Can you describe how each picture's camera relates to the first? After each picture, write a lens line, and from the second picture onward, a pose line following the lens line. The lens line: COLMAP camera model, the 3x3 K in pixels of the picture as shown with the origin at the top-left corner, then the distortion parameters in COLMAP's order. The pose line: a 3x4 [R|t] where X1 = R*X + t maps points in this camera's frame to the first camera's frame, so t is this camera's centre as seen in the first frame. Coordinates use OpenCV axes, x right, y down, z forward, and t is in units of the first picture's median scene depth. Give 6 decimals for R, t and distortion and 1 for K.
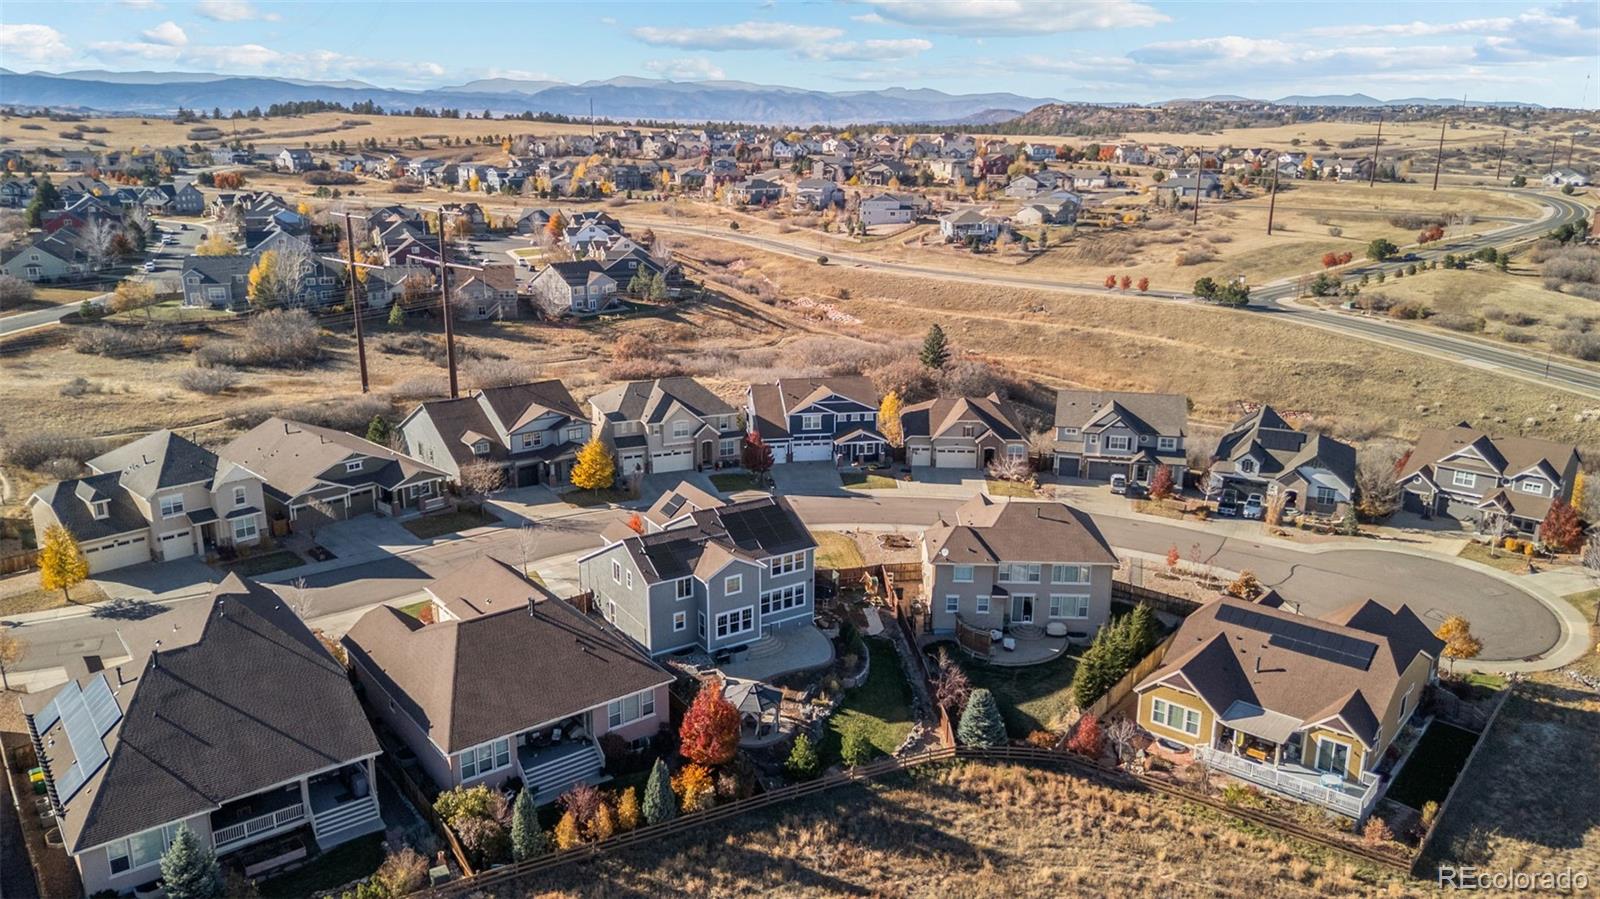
lens RADIAL K [[1169.7, 0, 812.2], [0, 1169.7, 451.2], [0, 0, 1]] dist [0.045292, -0.024208]
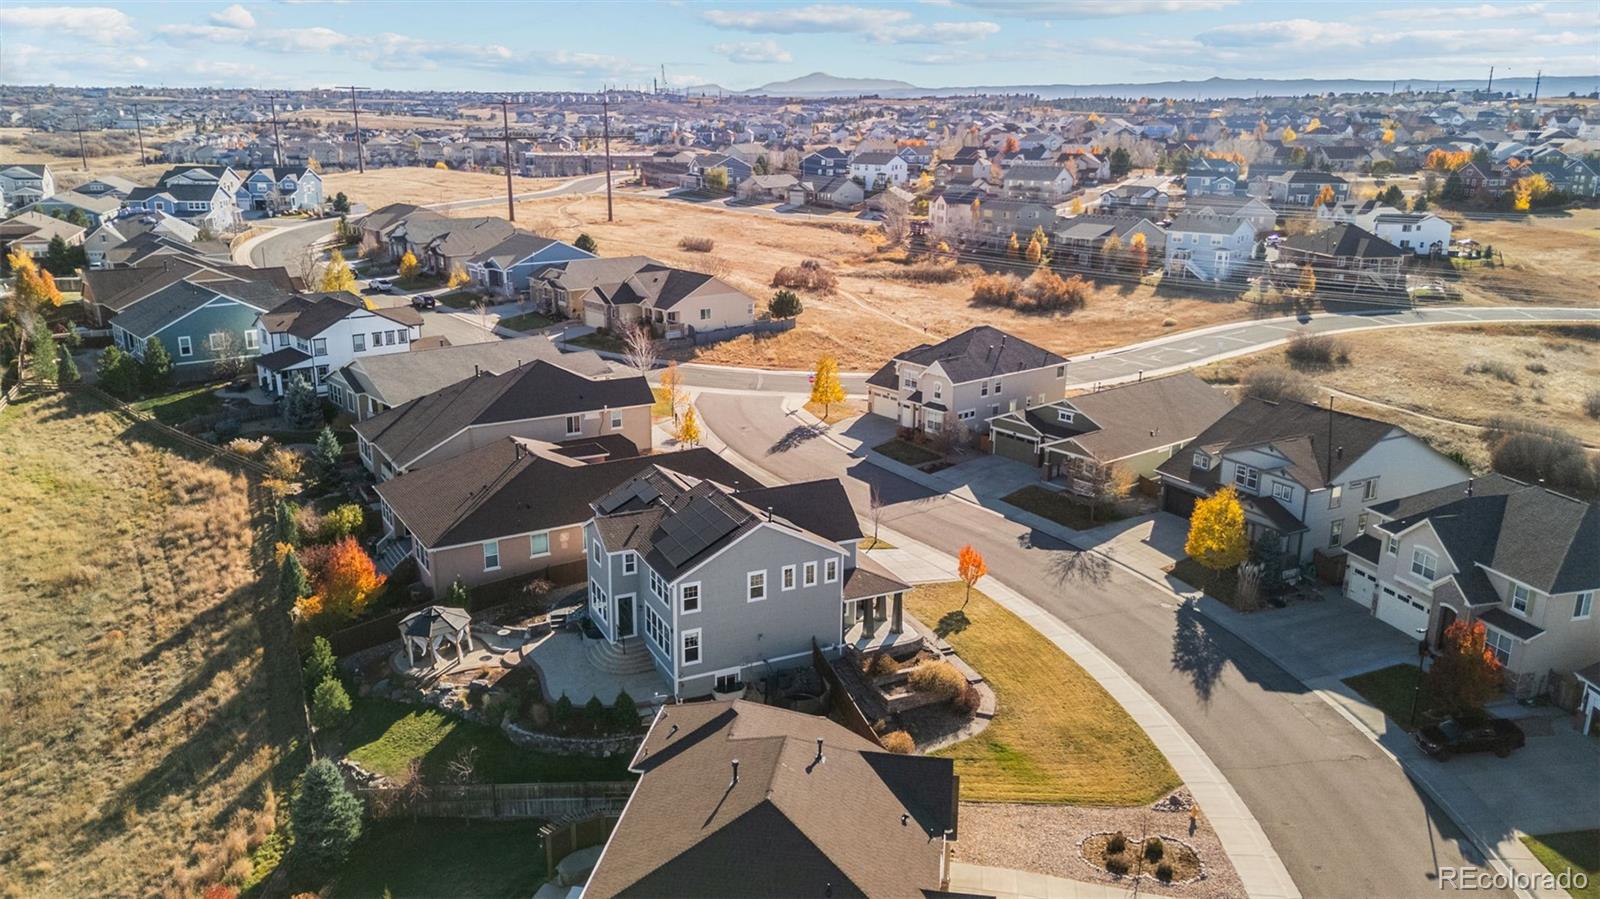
lens RADIAL K [[1169.7, 0, 795.6], [0, 1169.7, 451.2], [0, 0, 1]] dist [0.045292, -0.024208]
pose [[-0.115719, 0.268551, -0.956289, 0.401191], [-0.286303, 0.912878, 0.291005, -0.133450], [0.951125, 0.307464, -0.028750, 0.684804]]
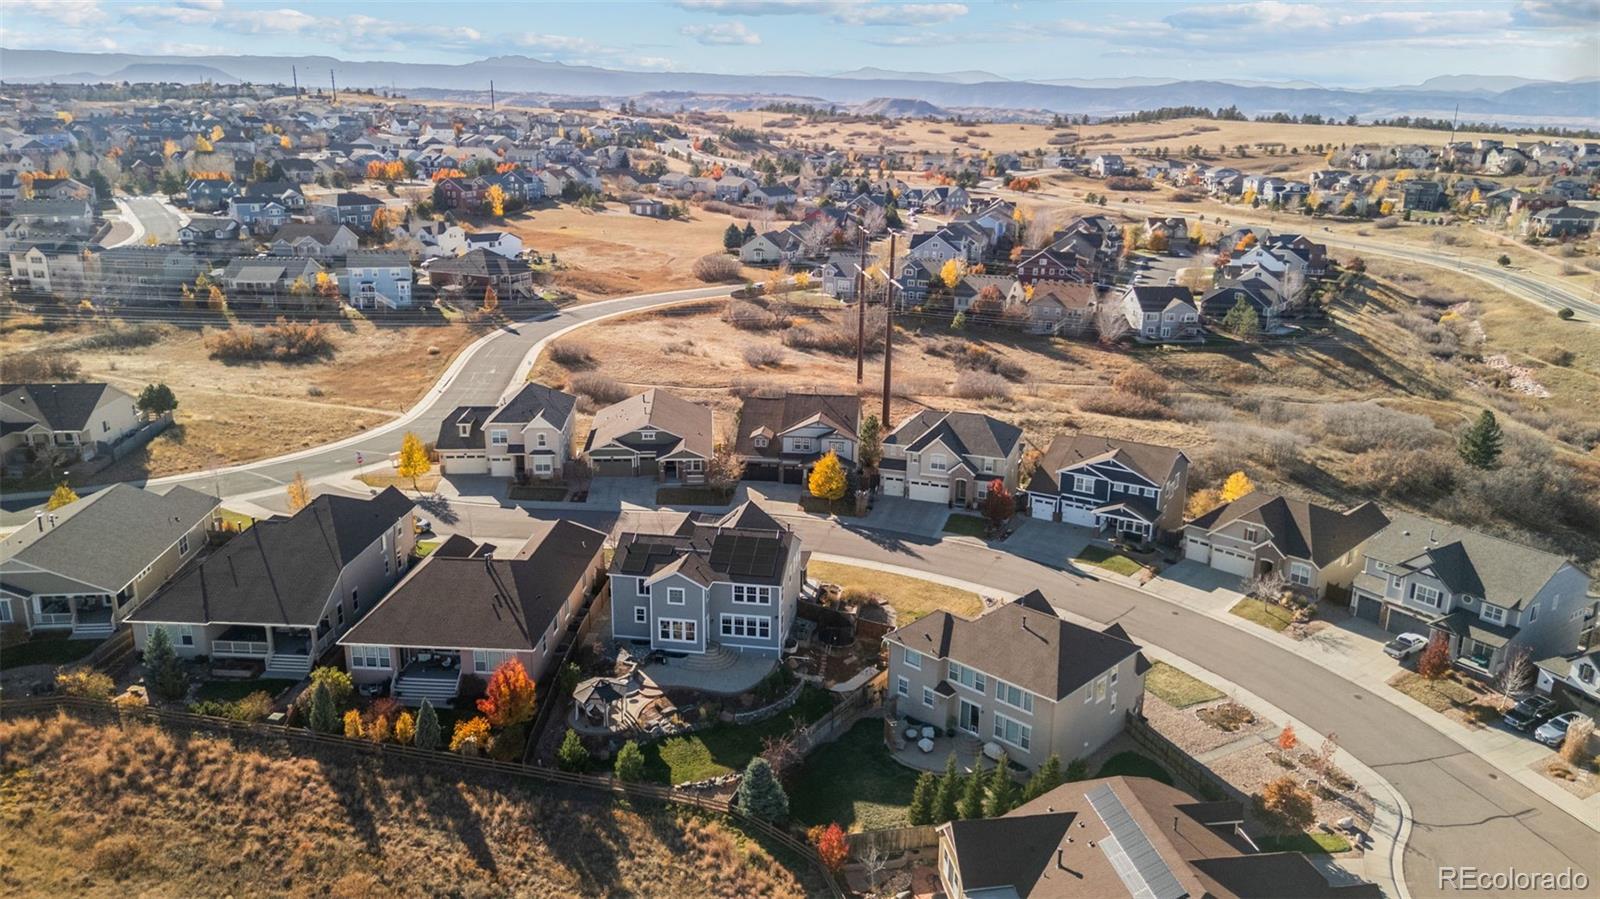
lens RADIAL K [[1169.7, 0, 796.9], [0, 1169.7, 451.0], [0, 0, 1]] dist [0.045292, -0.024208]
pose [[0.743367, 0.192503, -0.640584, 0.422143], [-0.193246, 0.978661, 0.069847, -0.071781], [0.640360, 0.071868, 0.764705, 0.132949]]
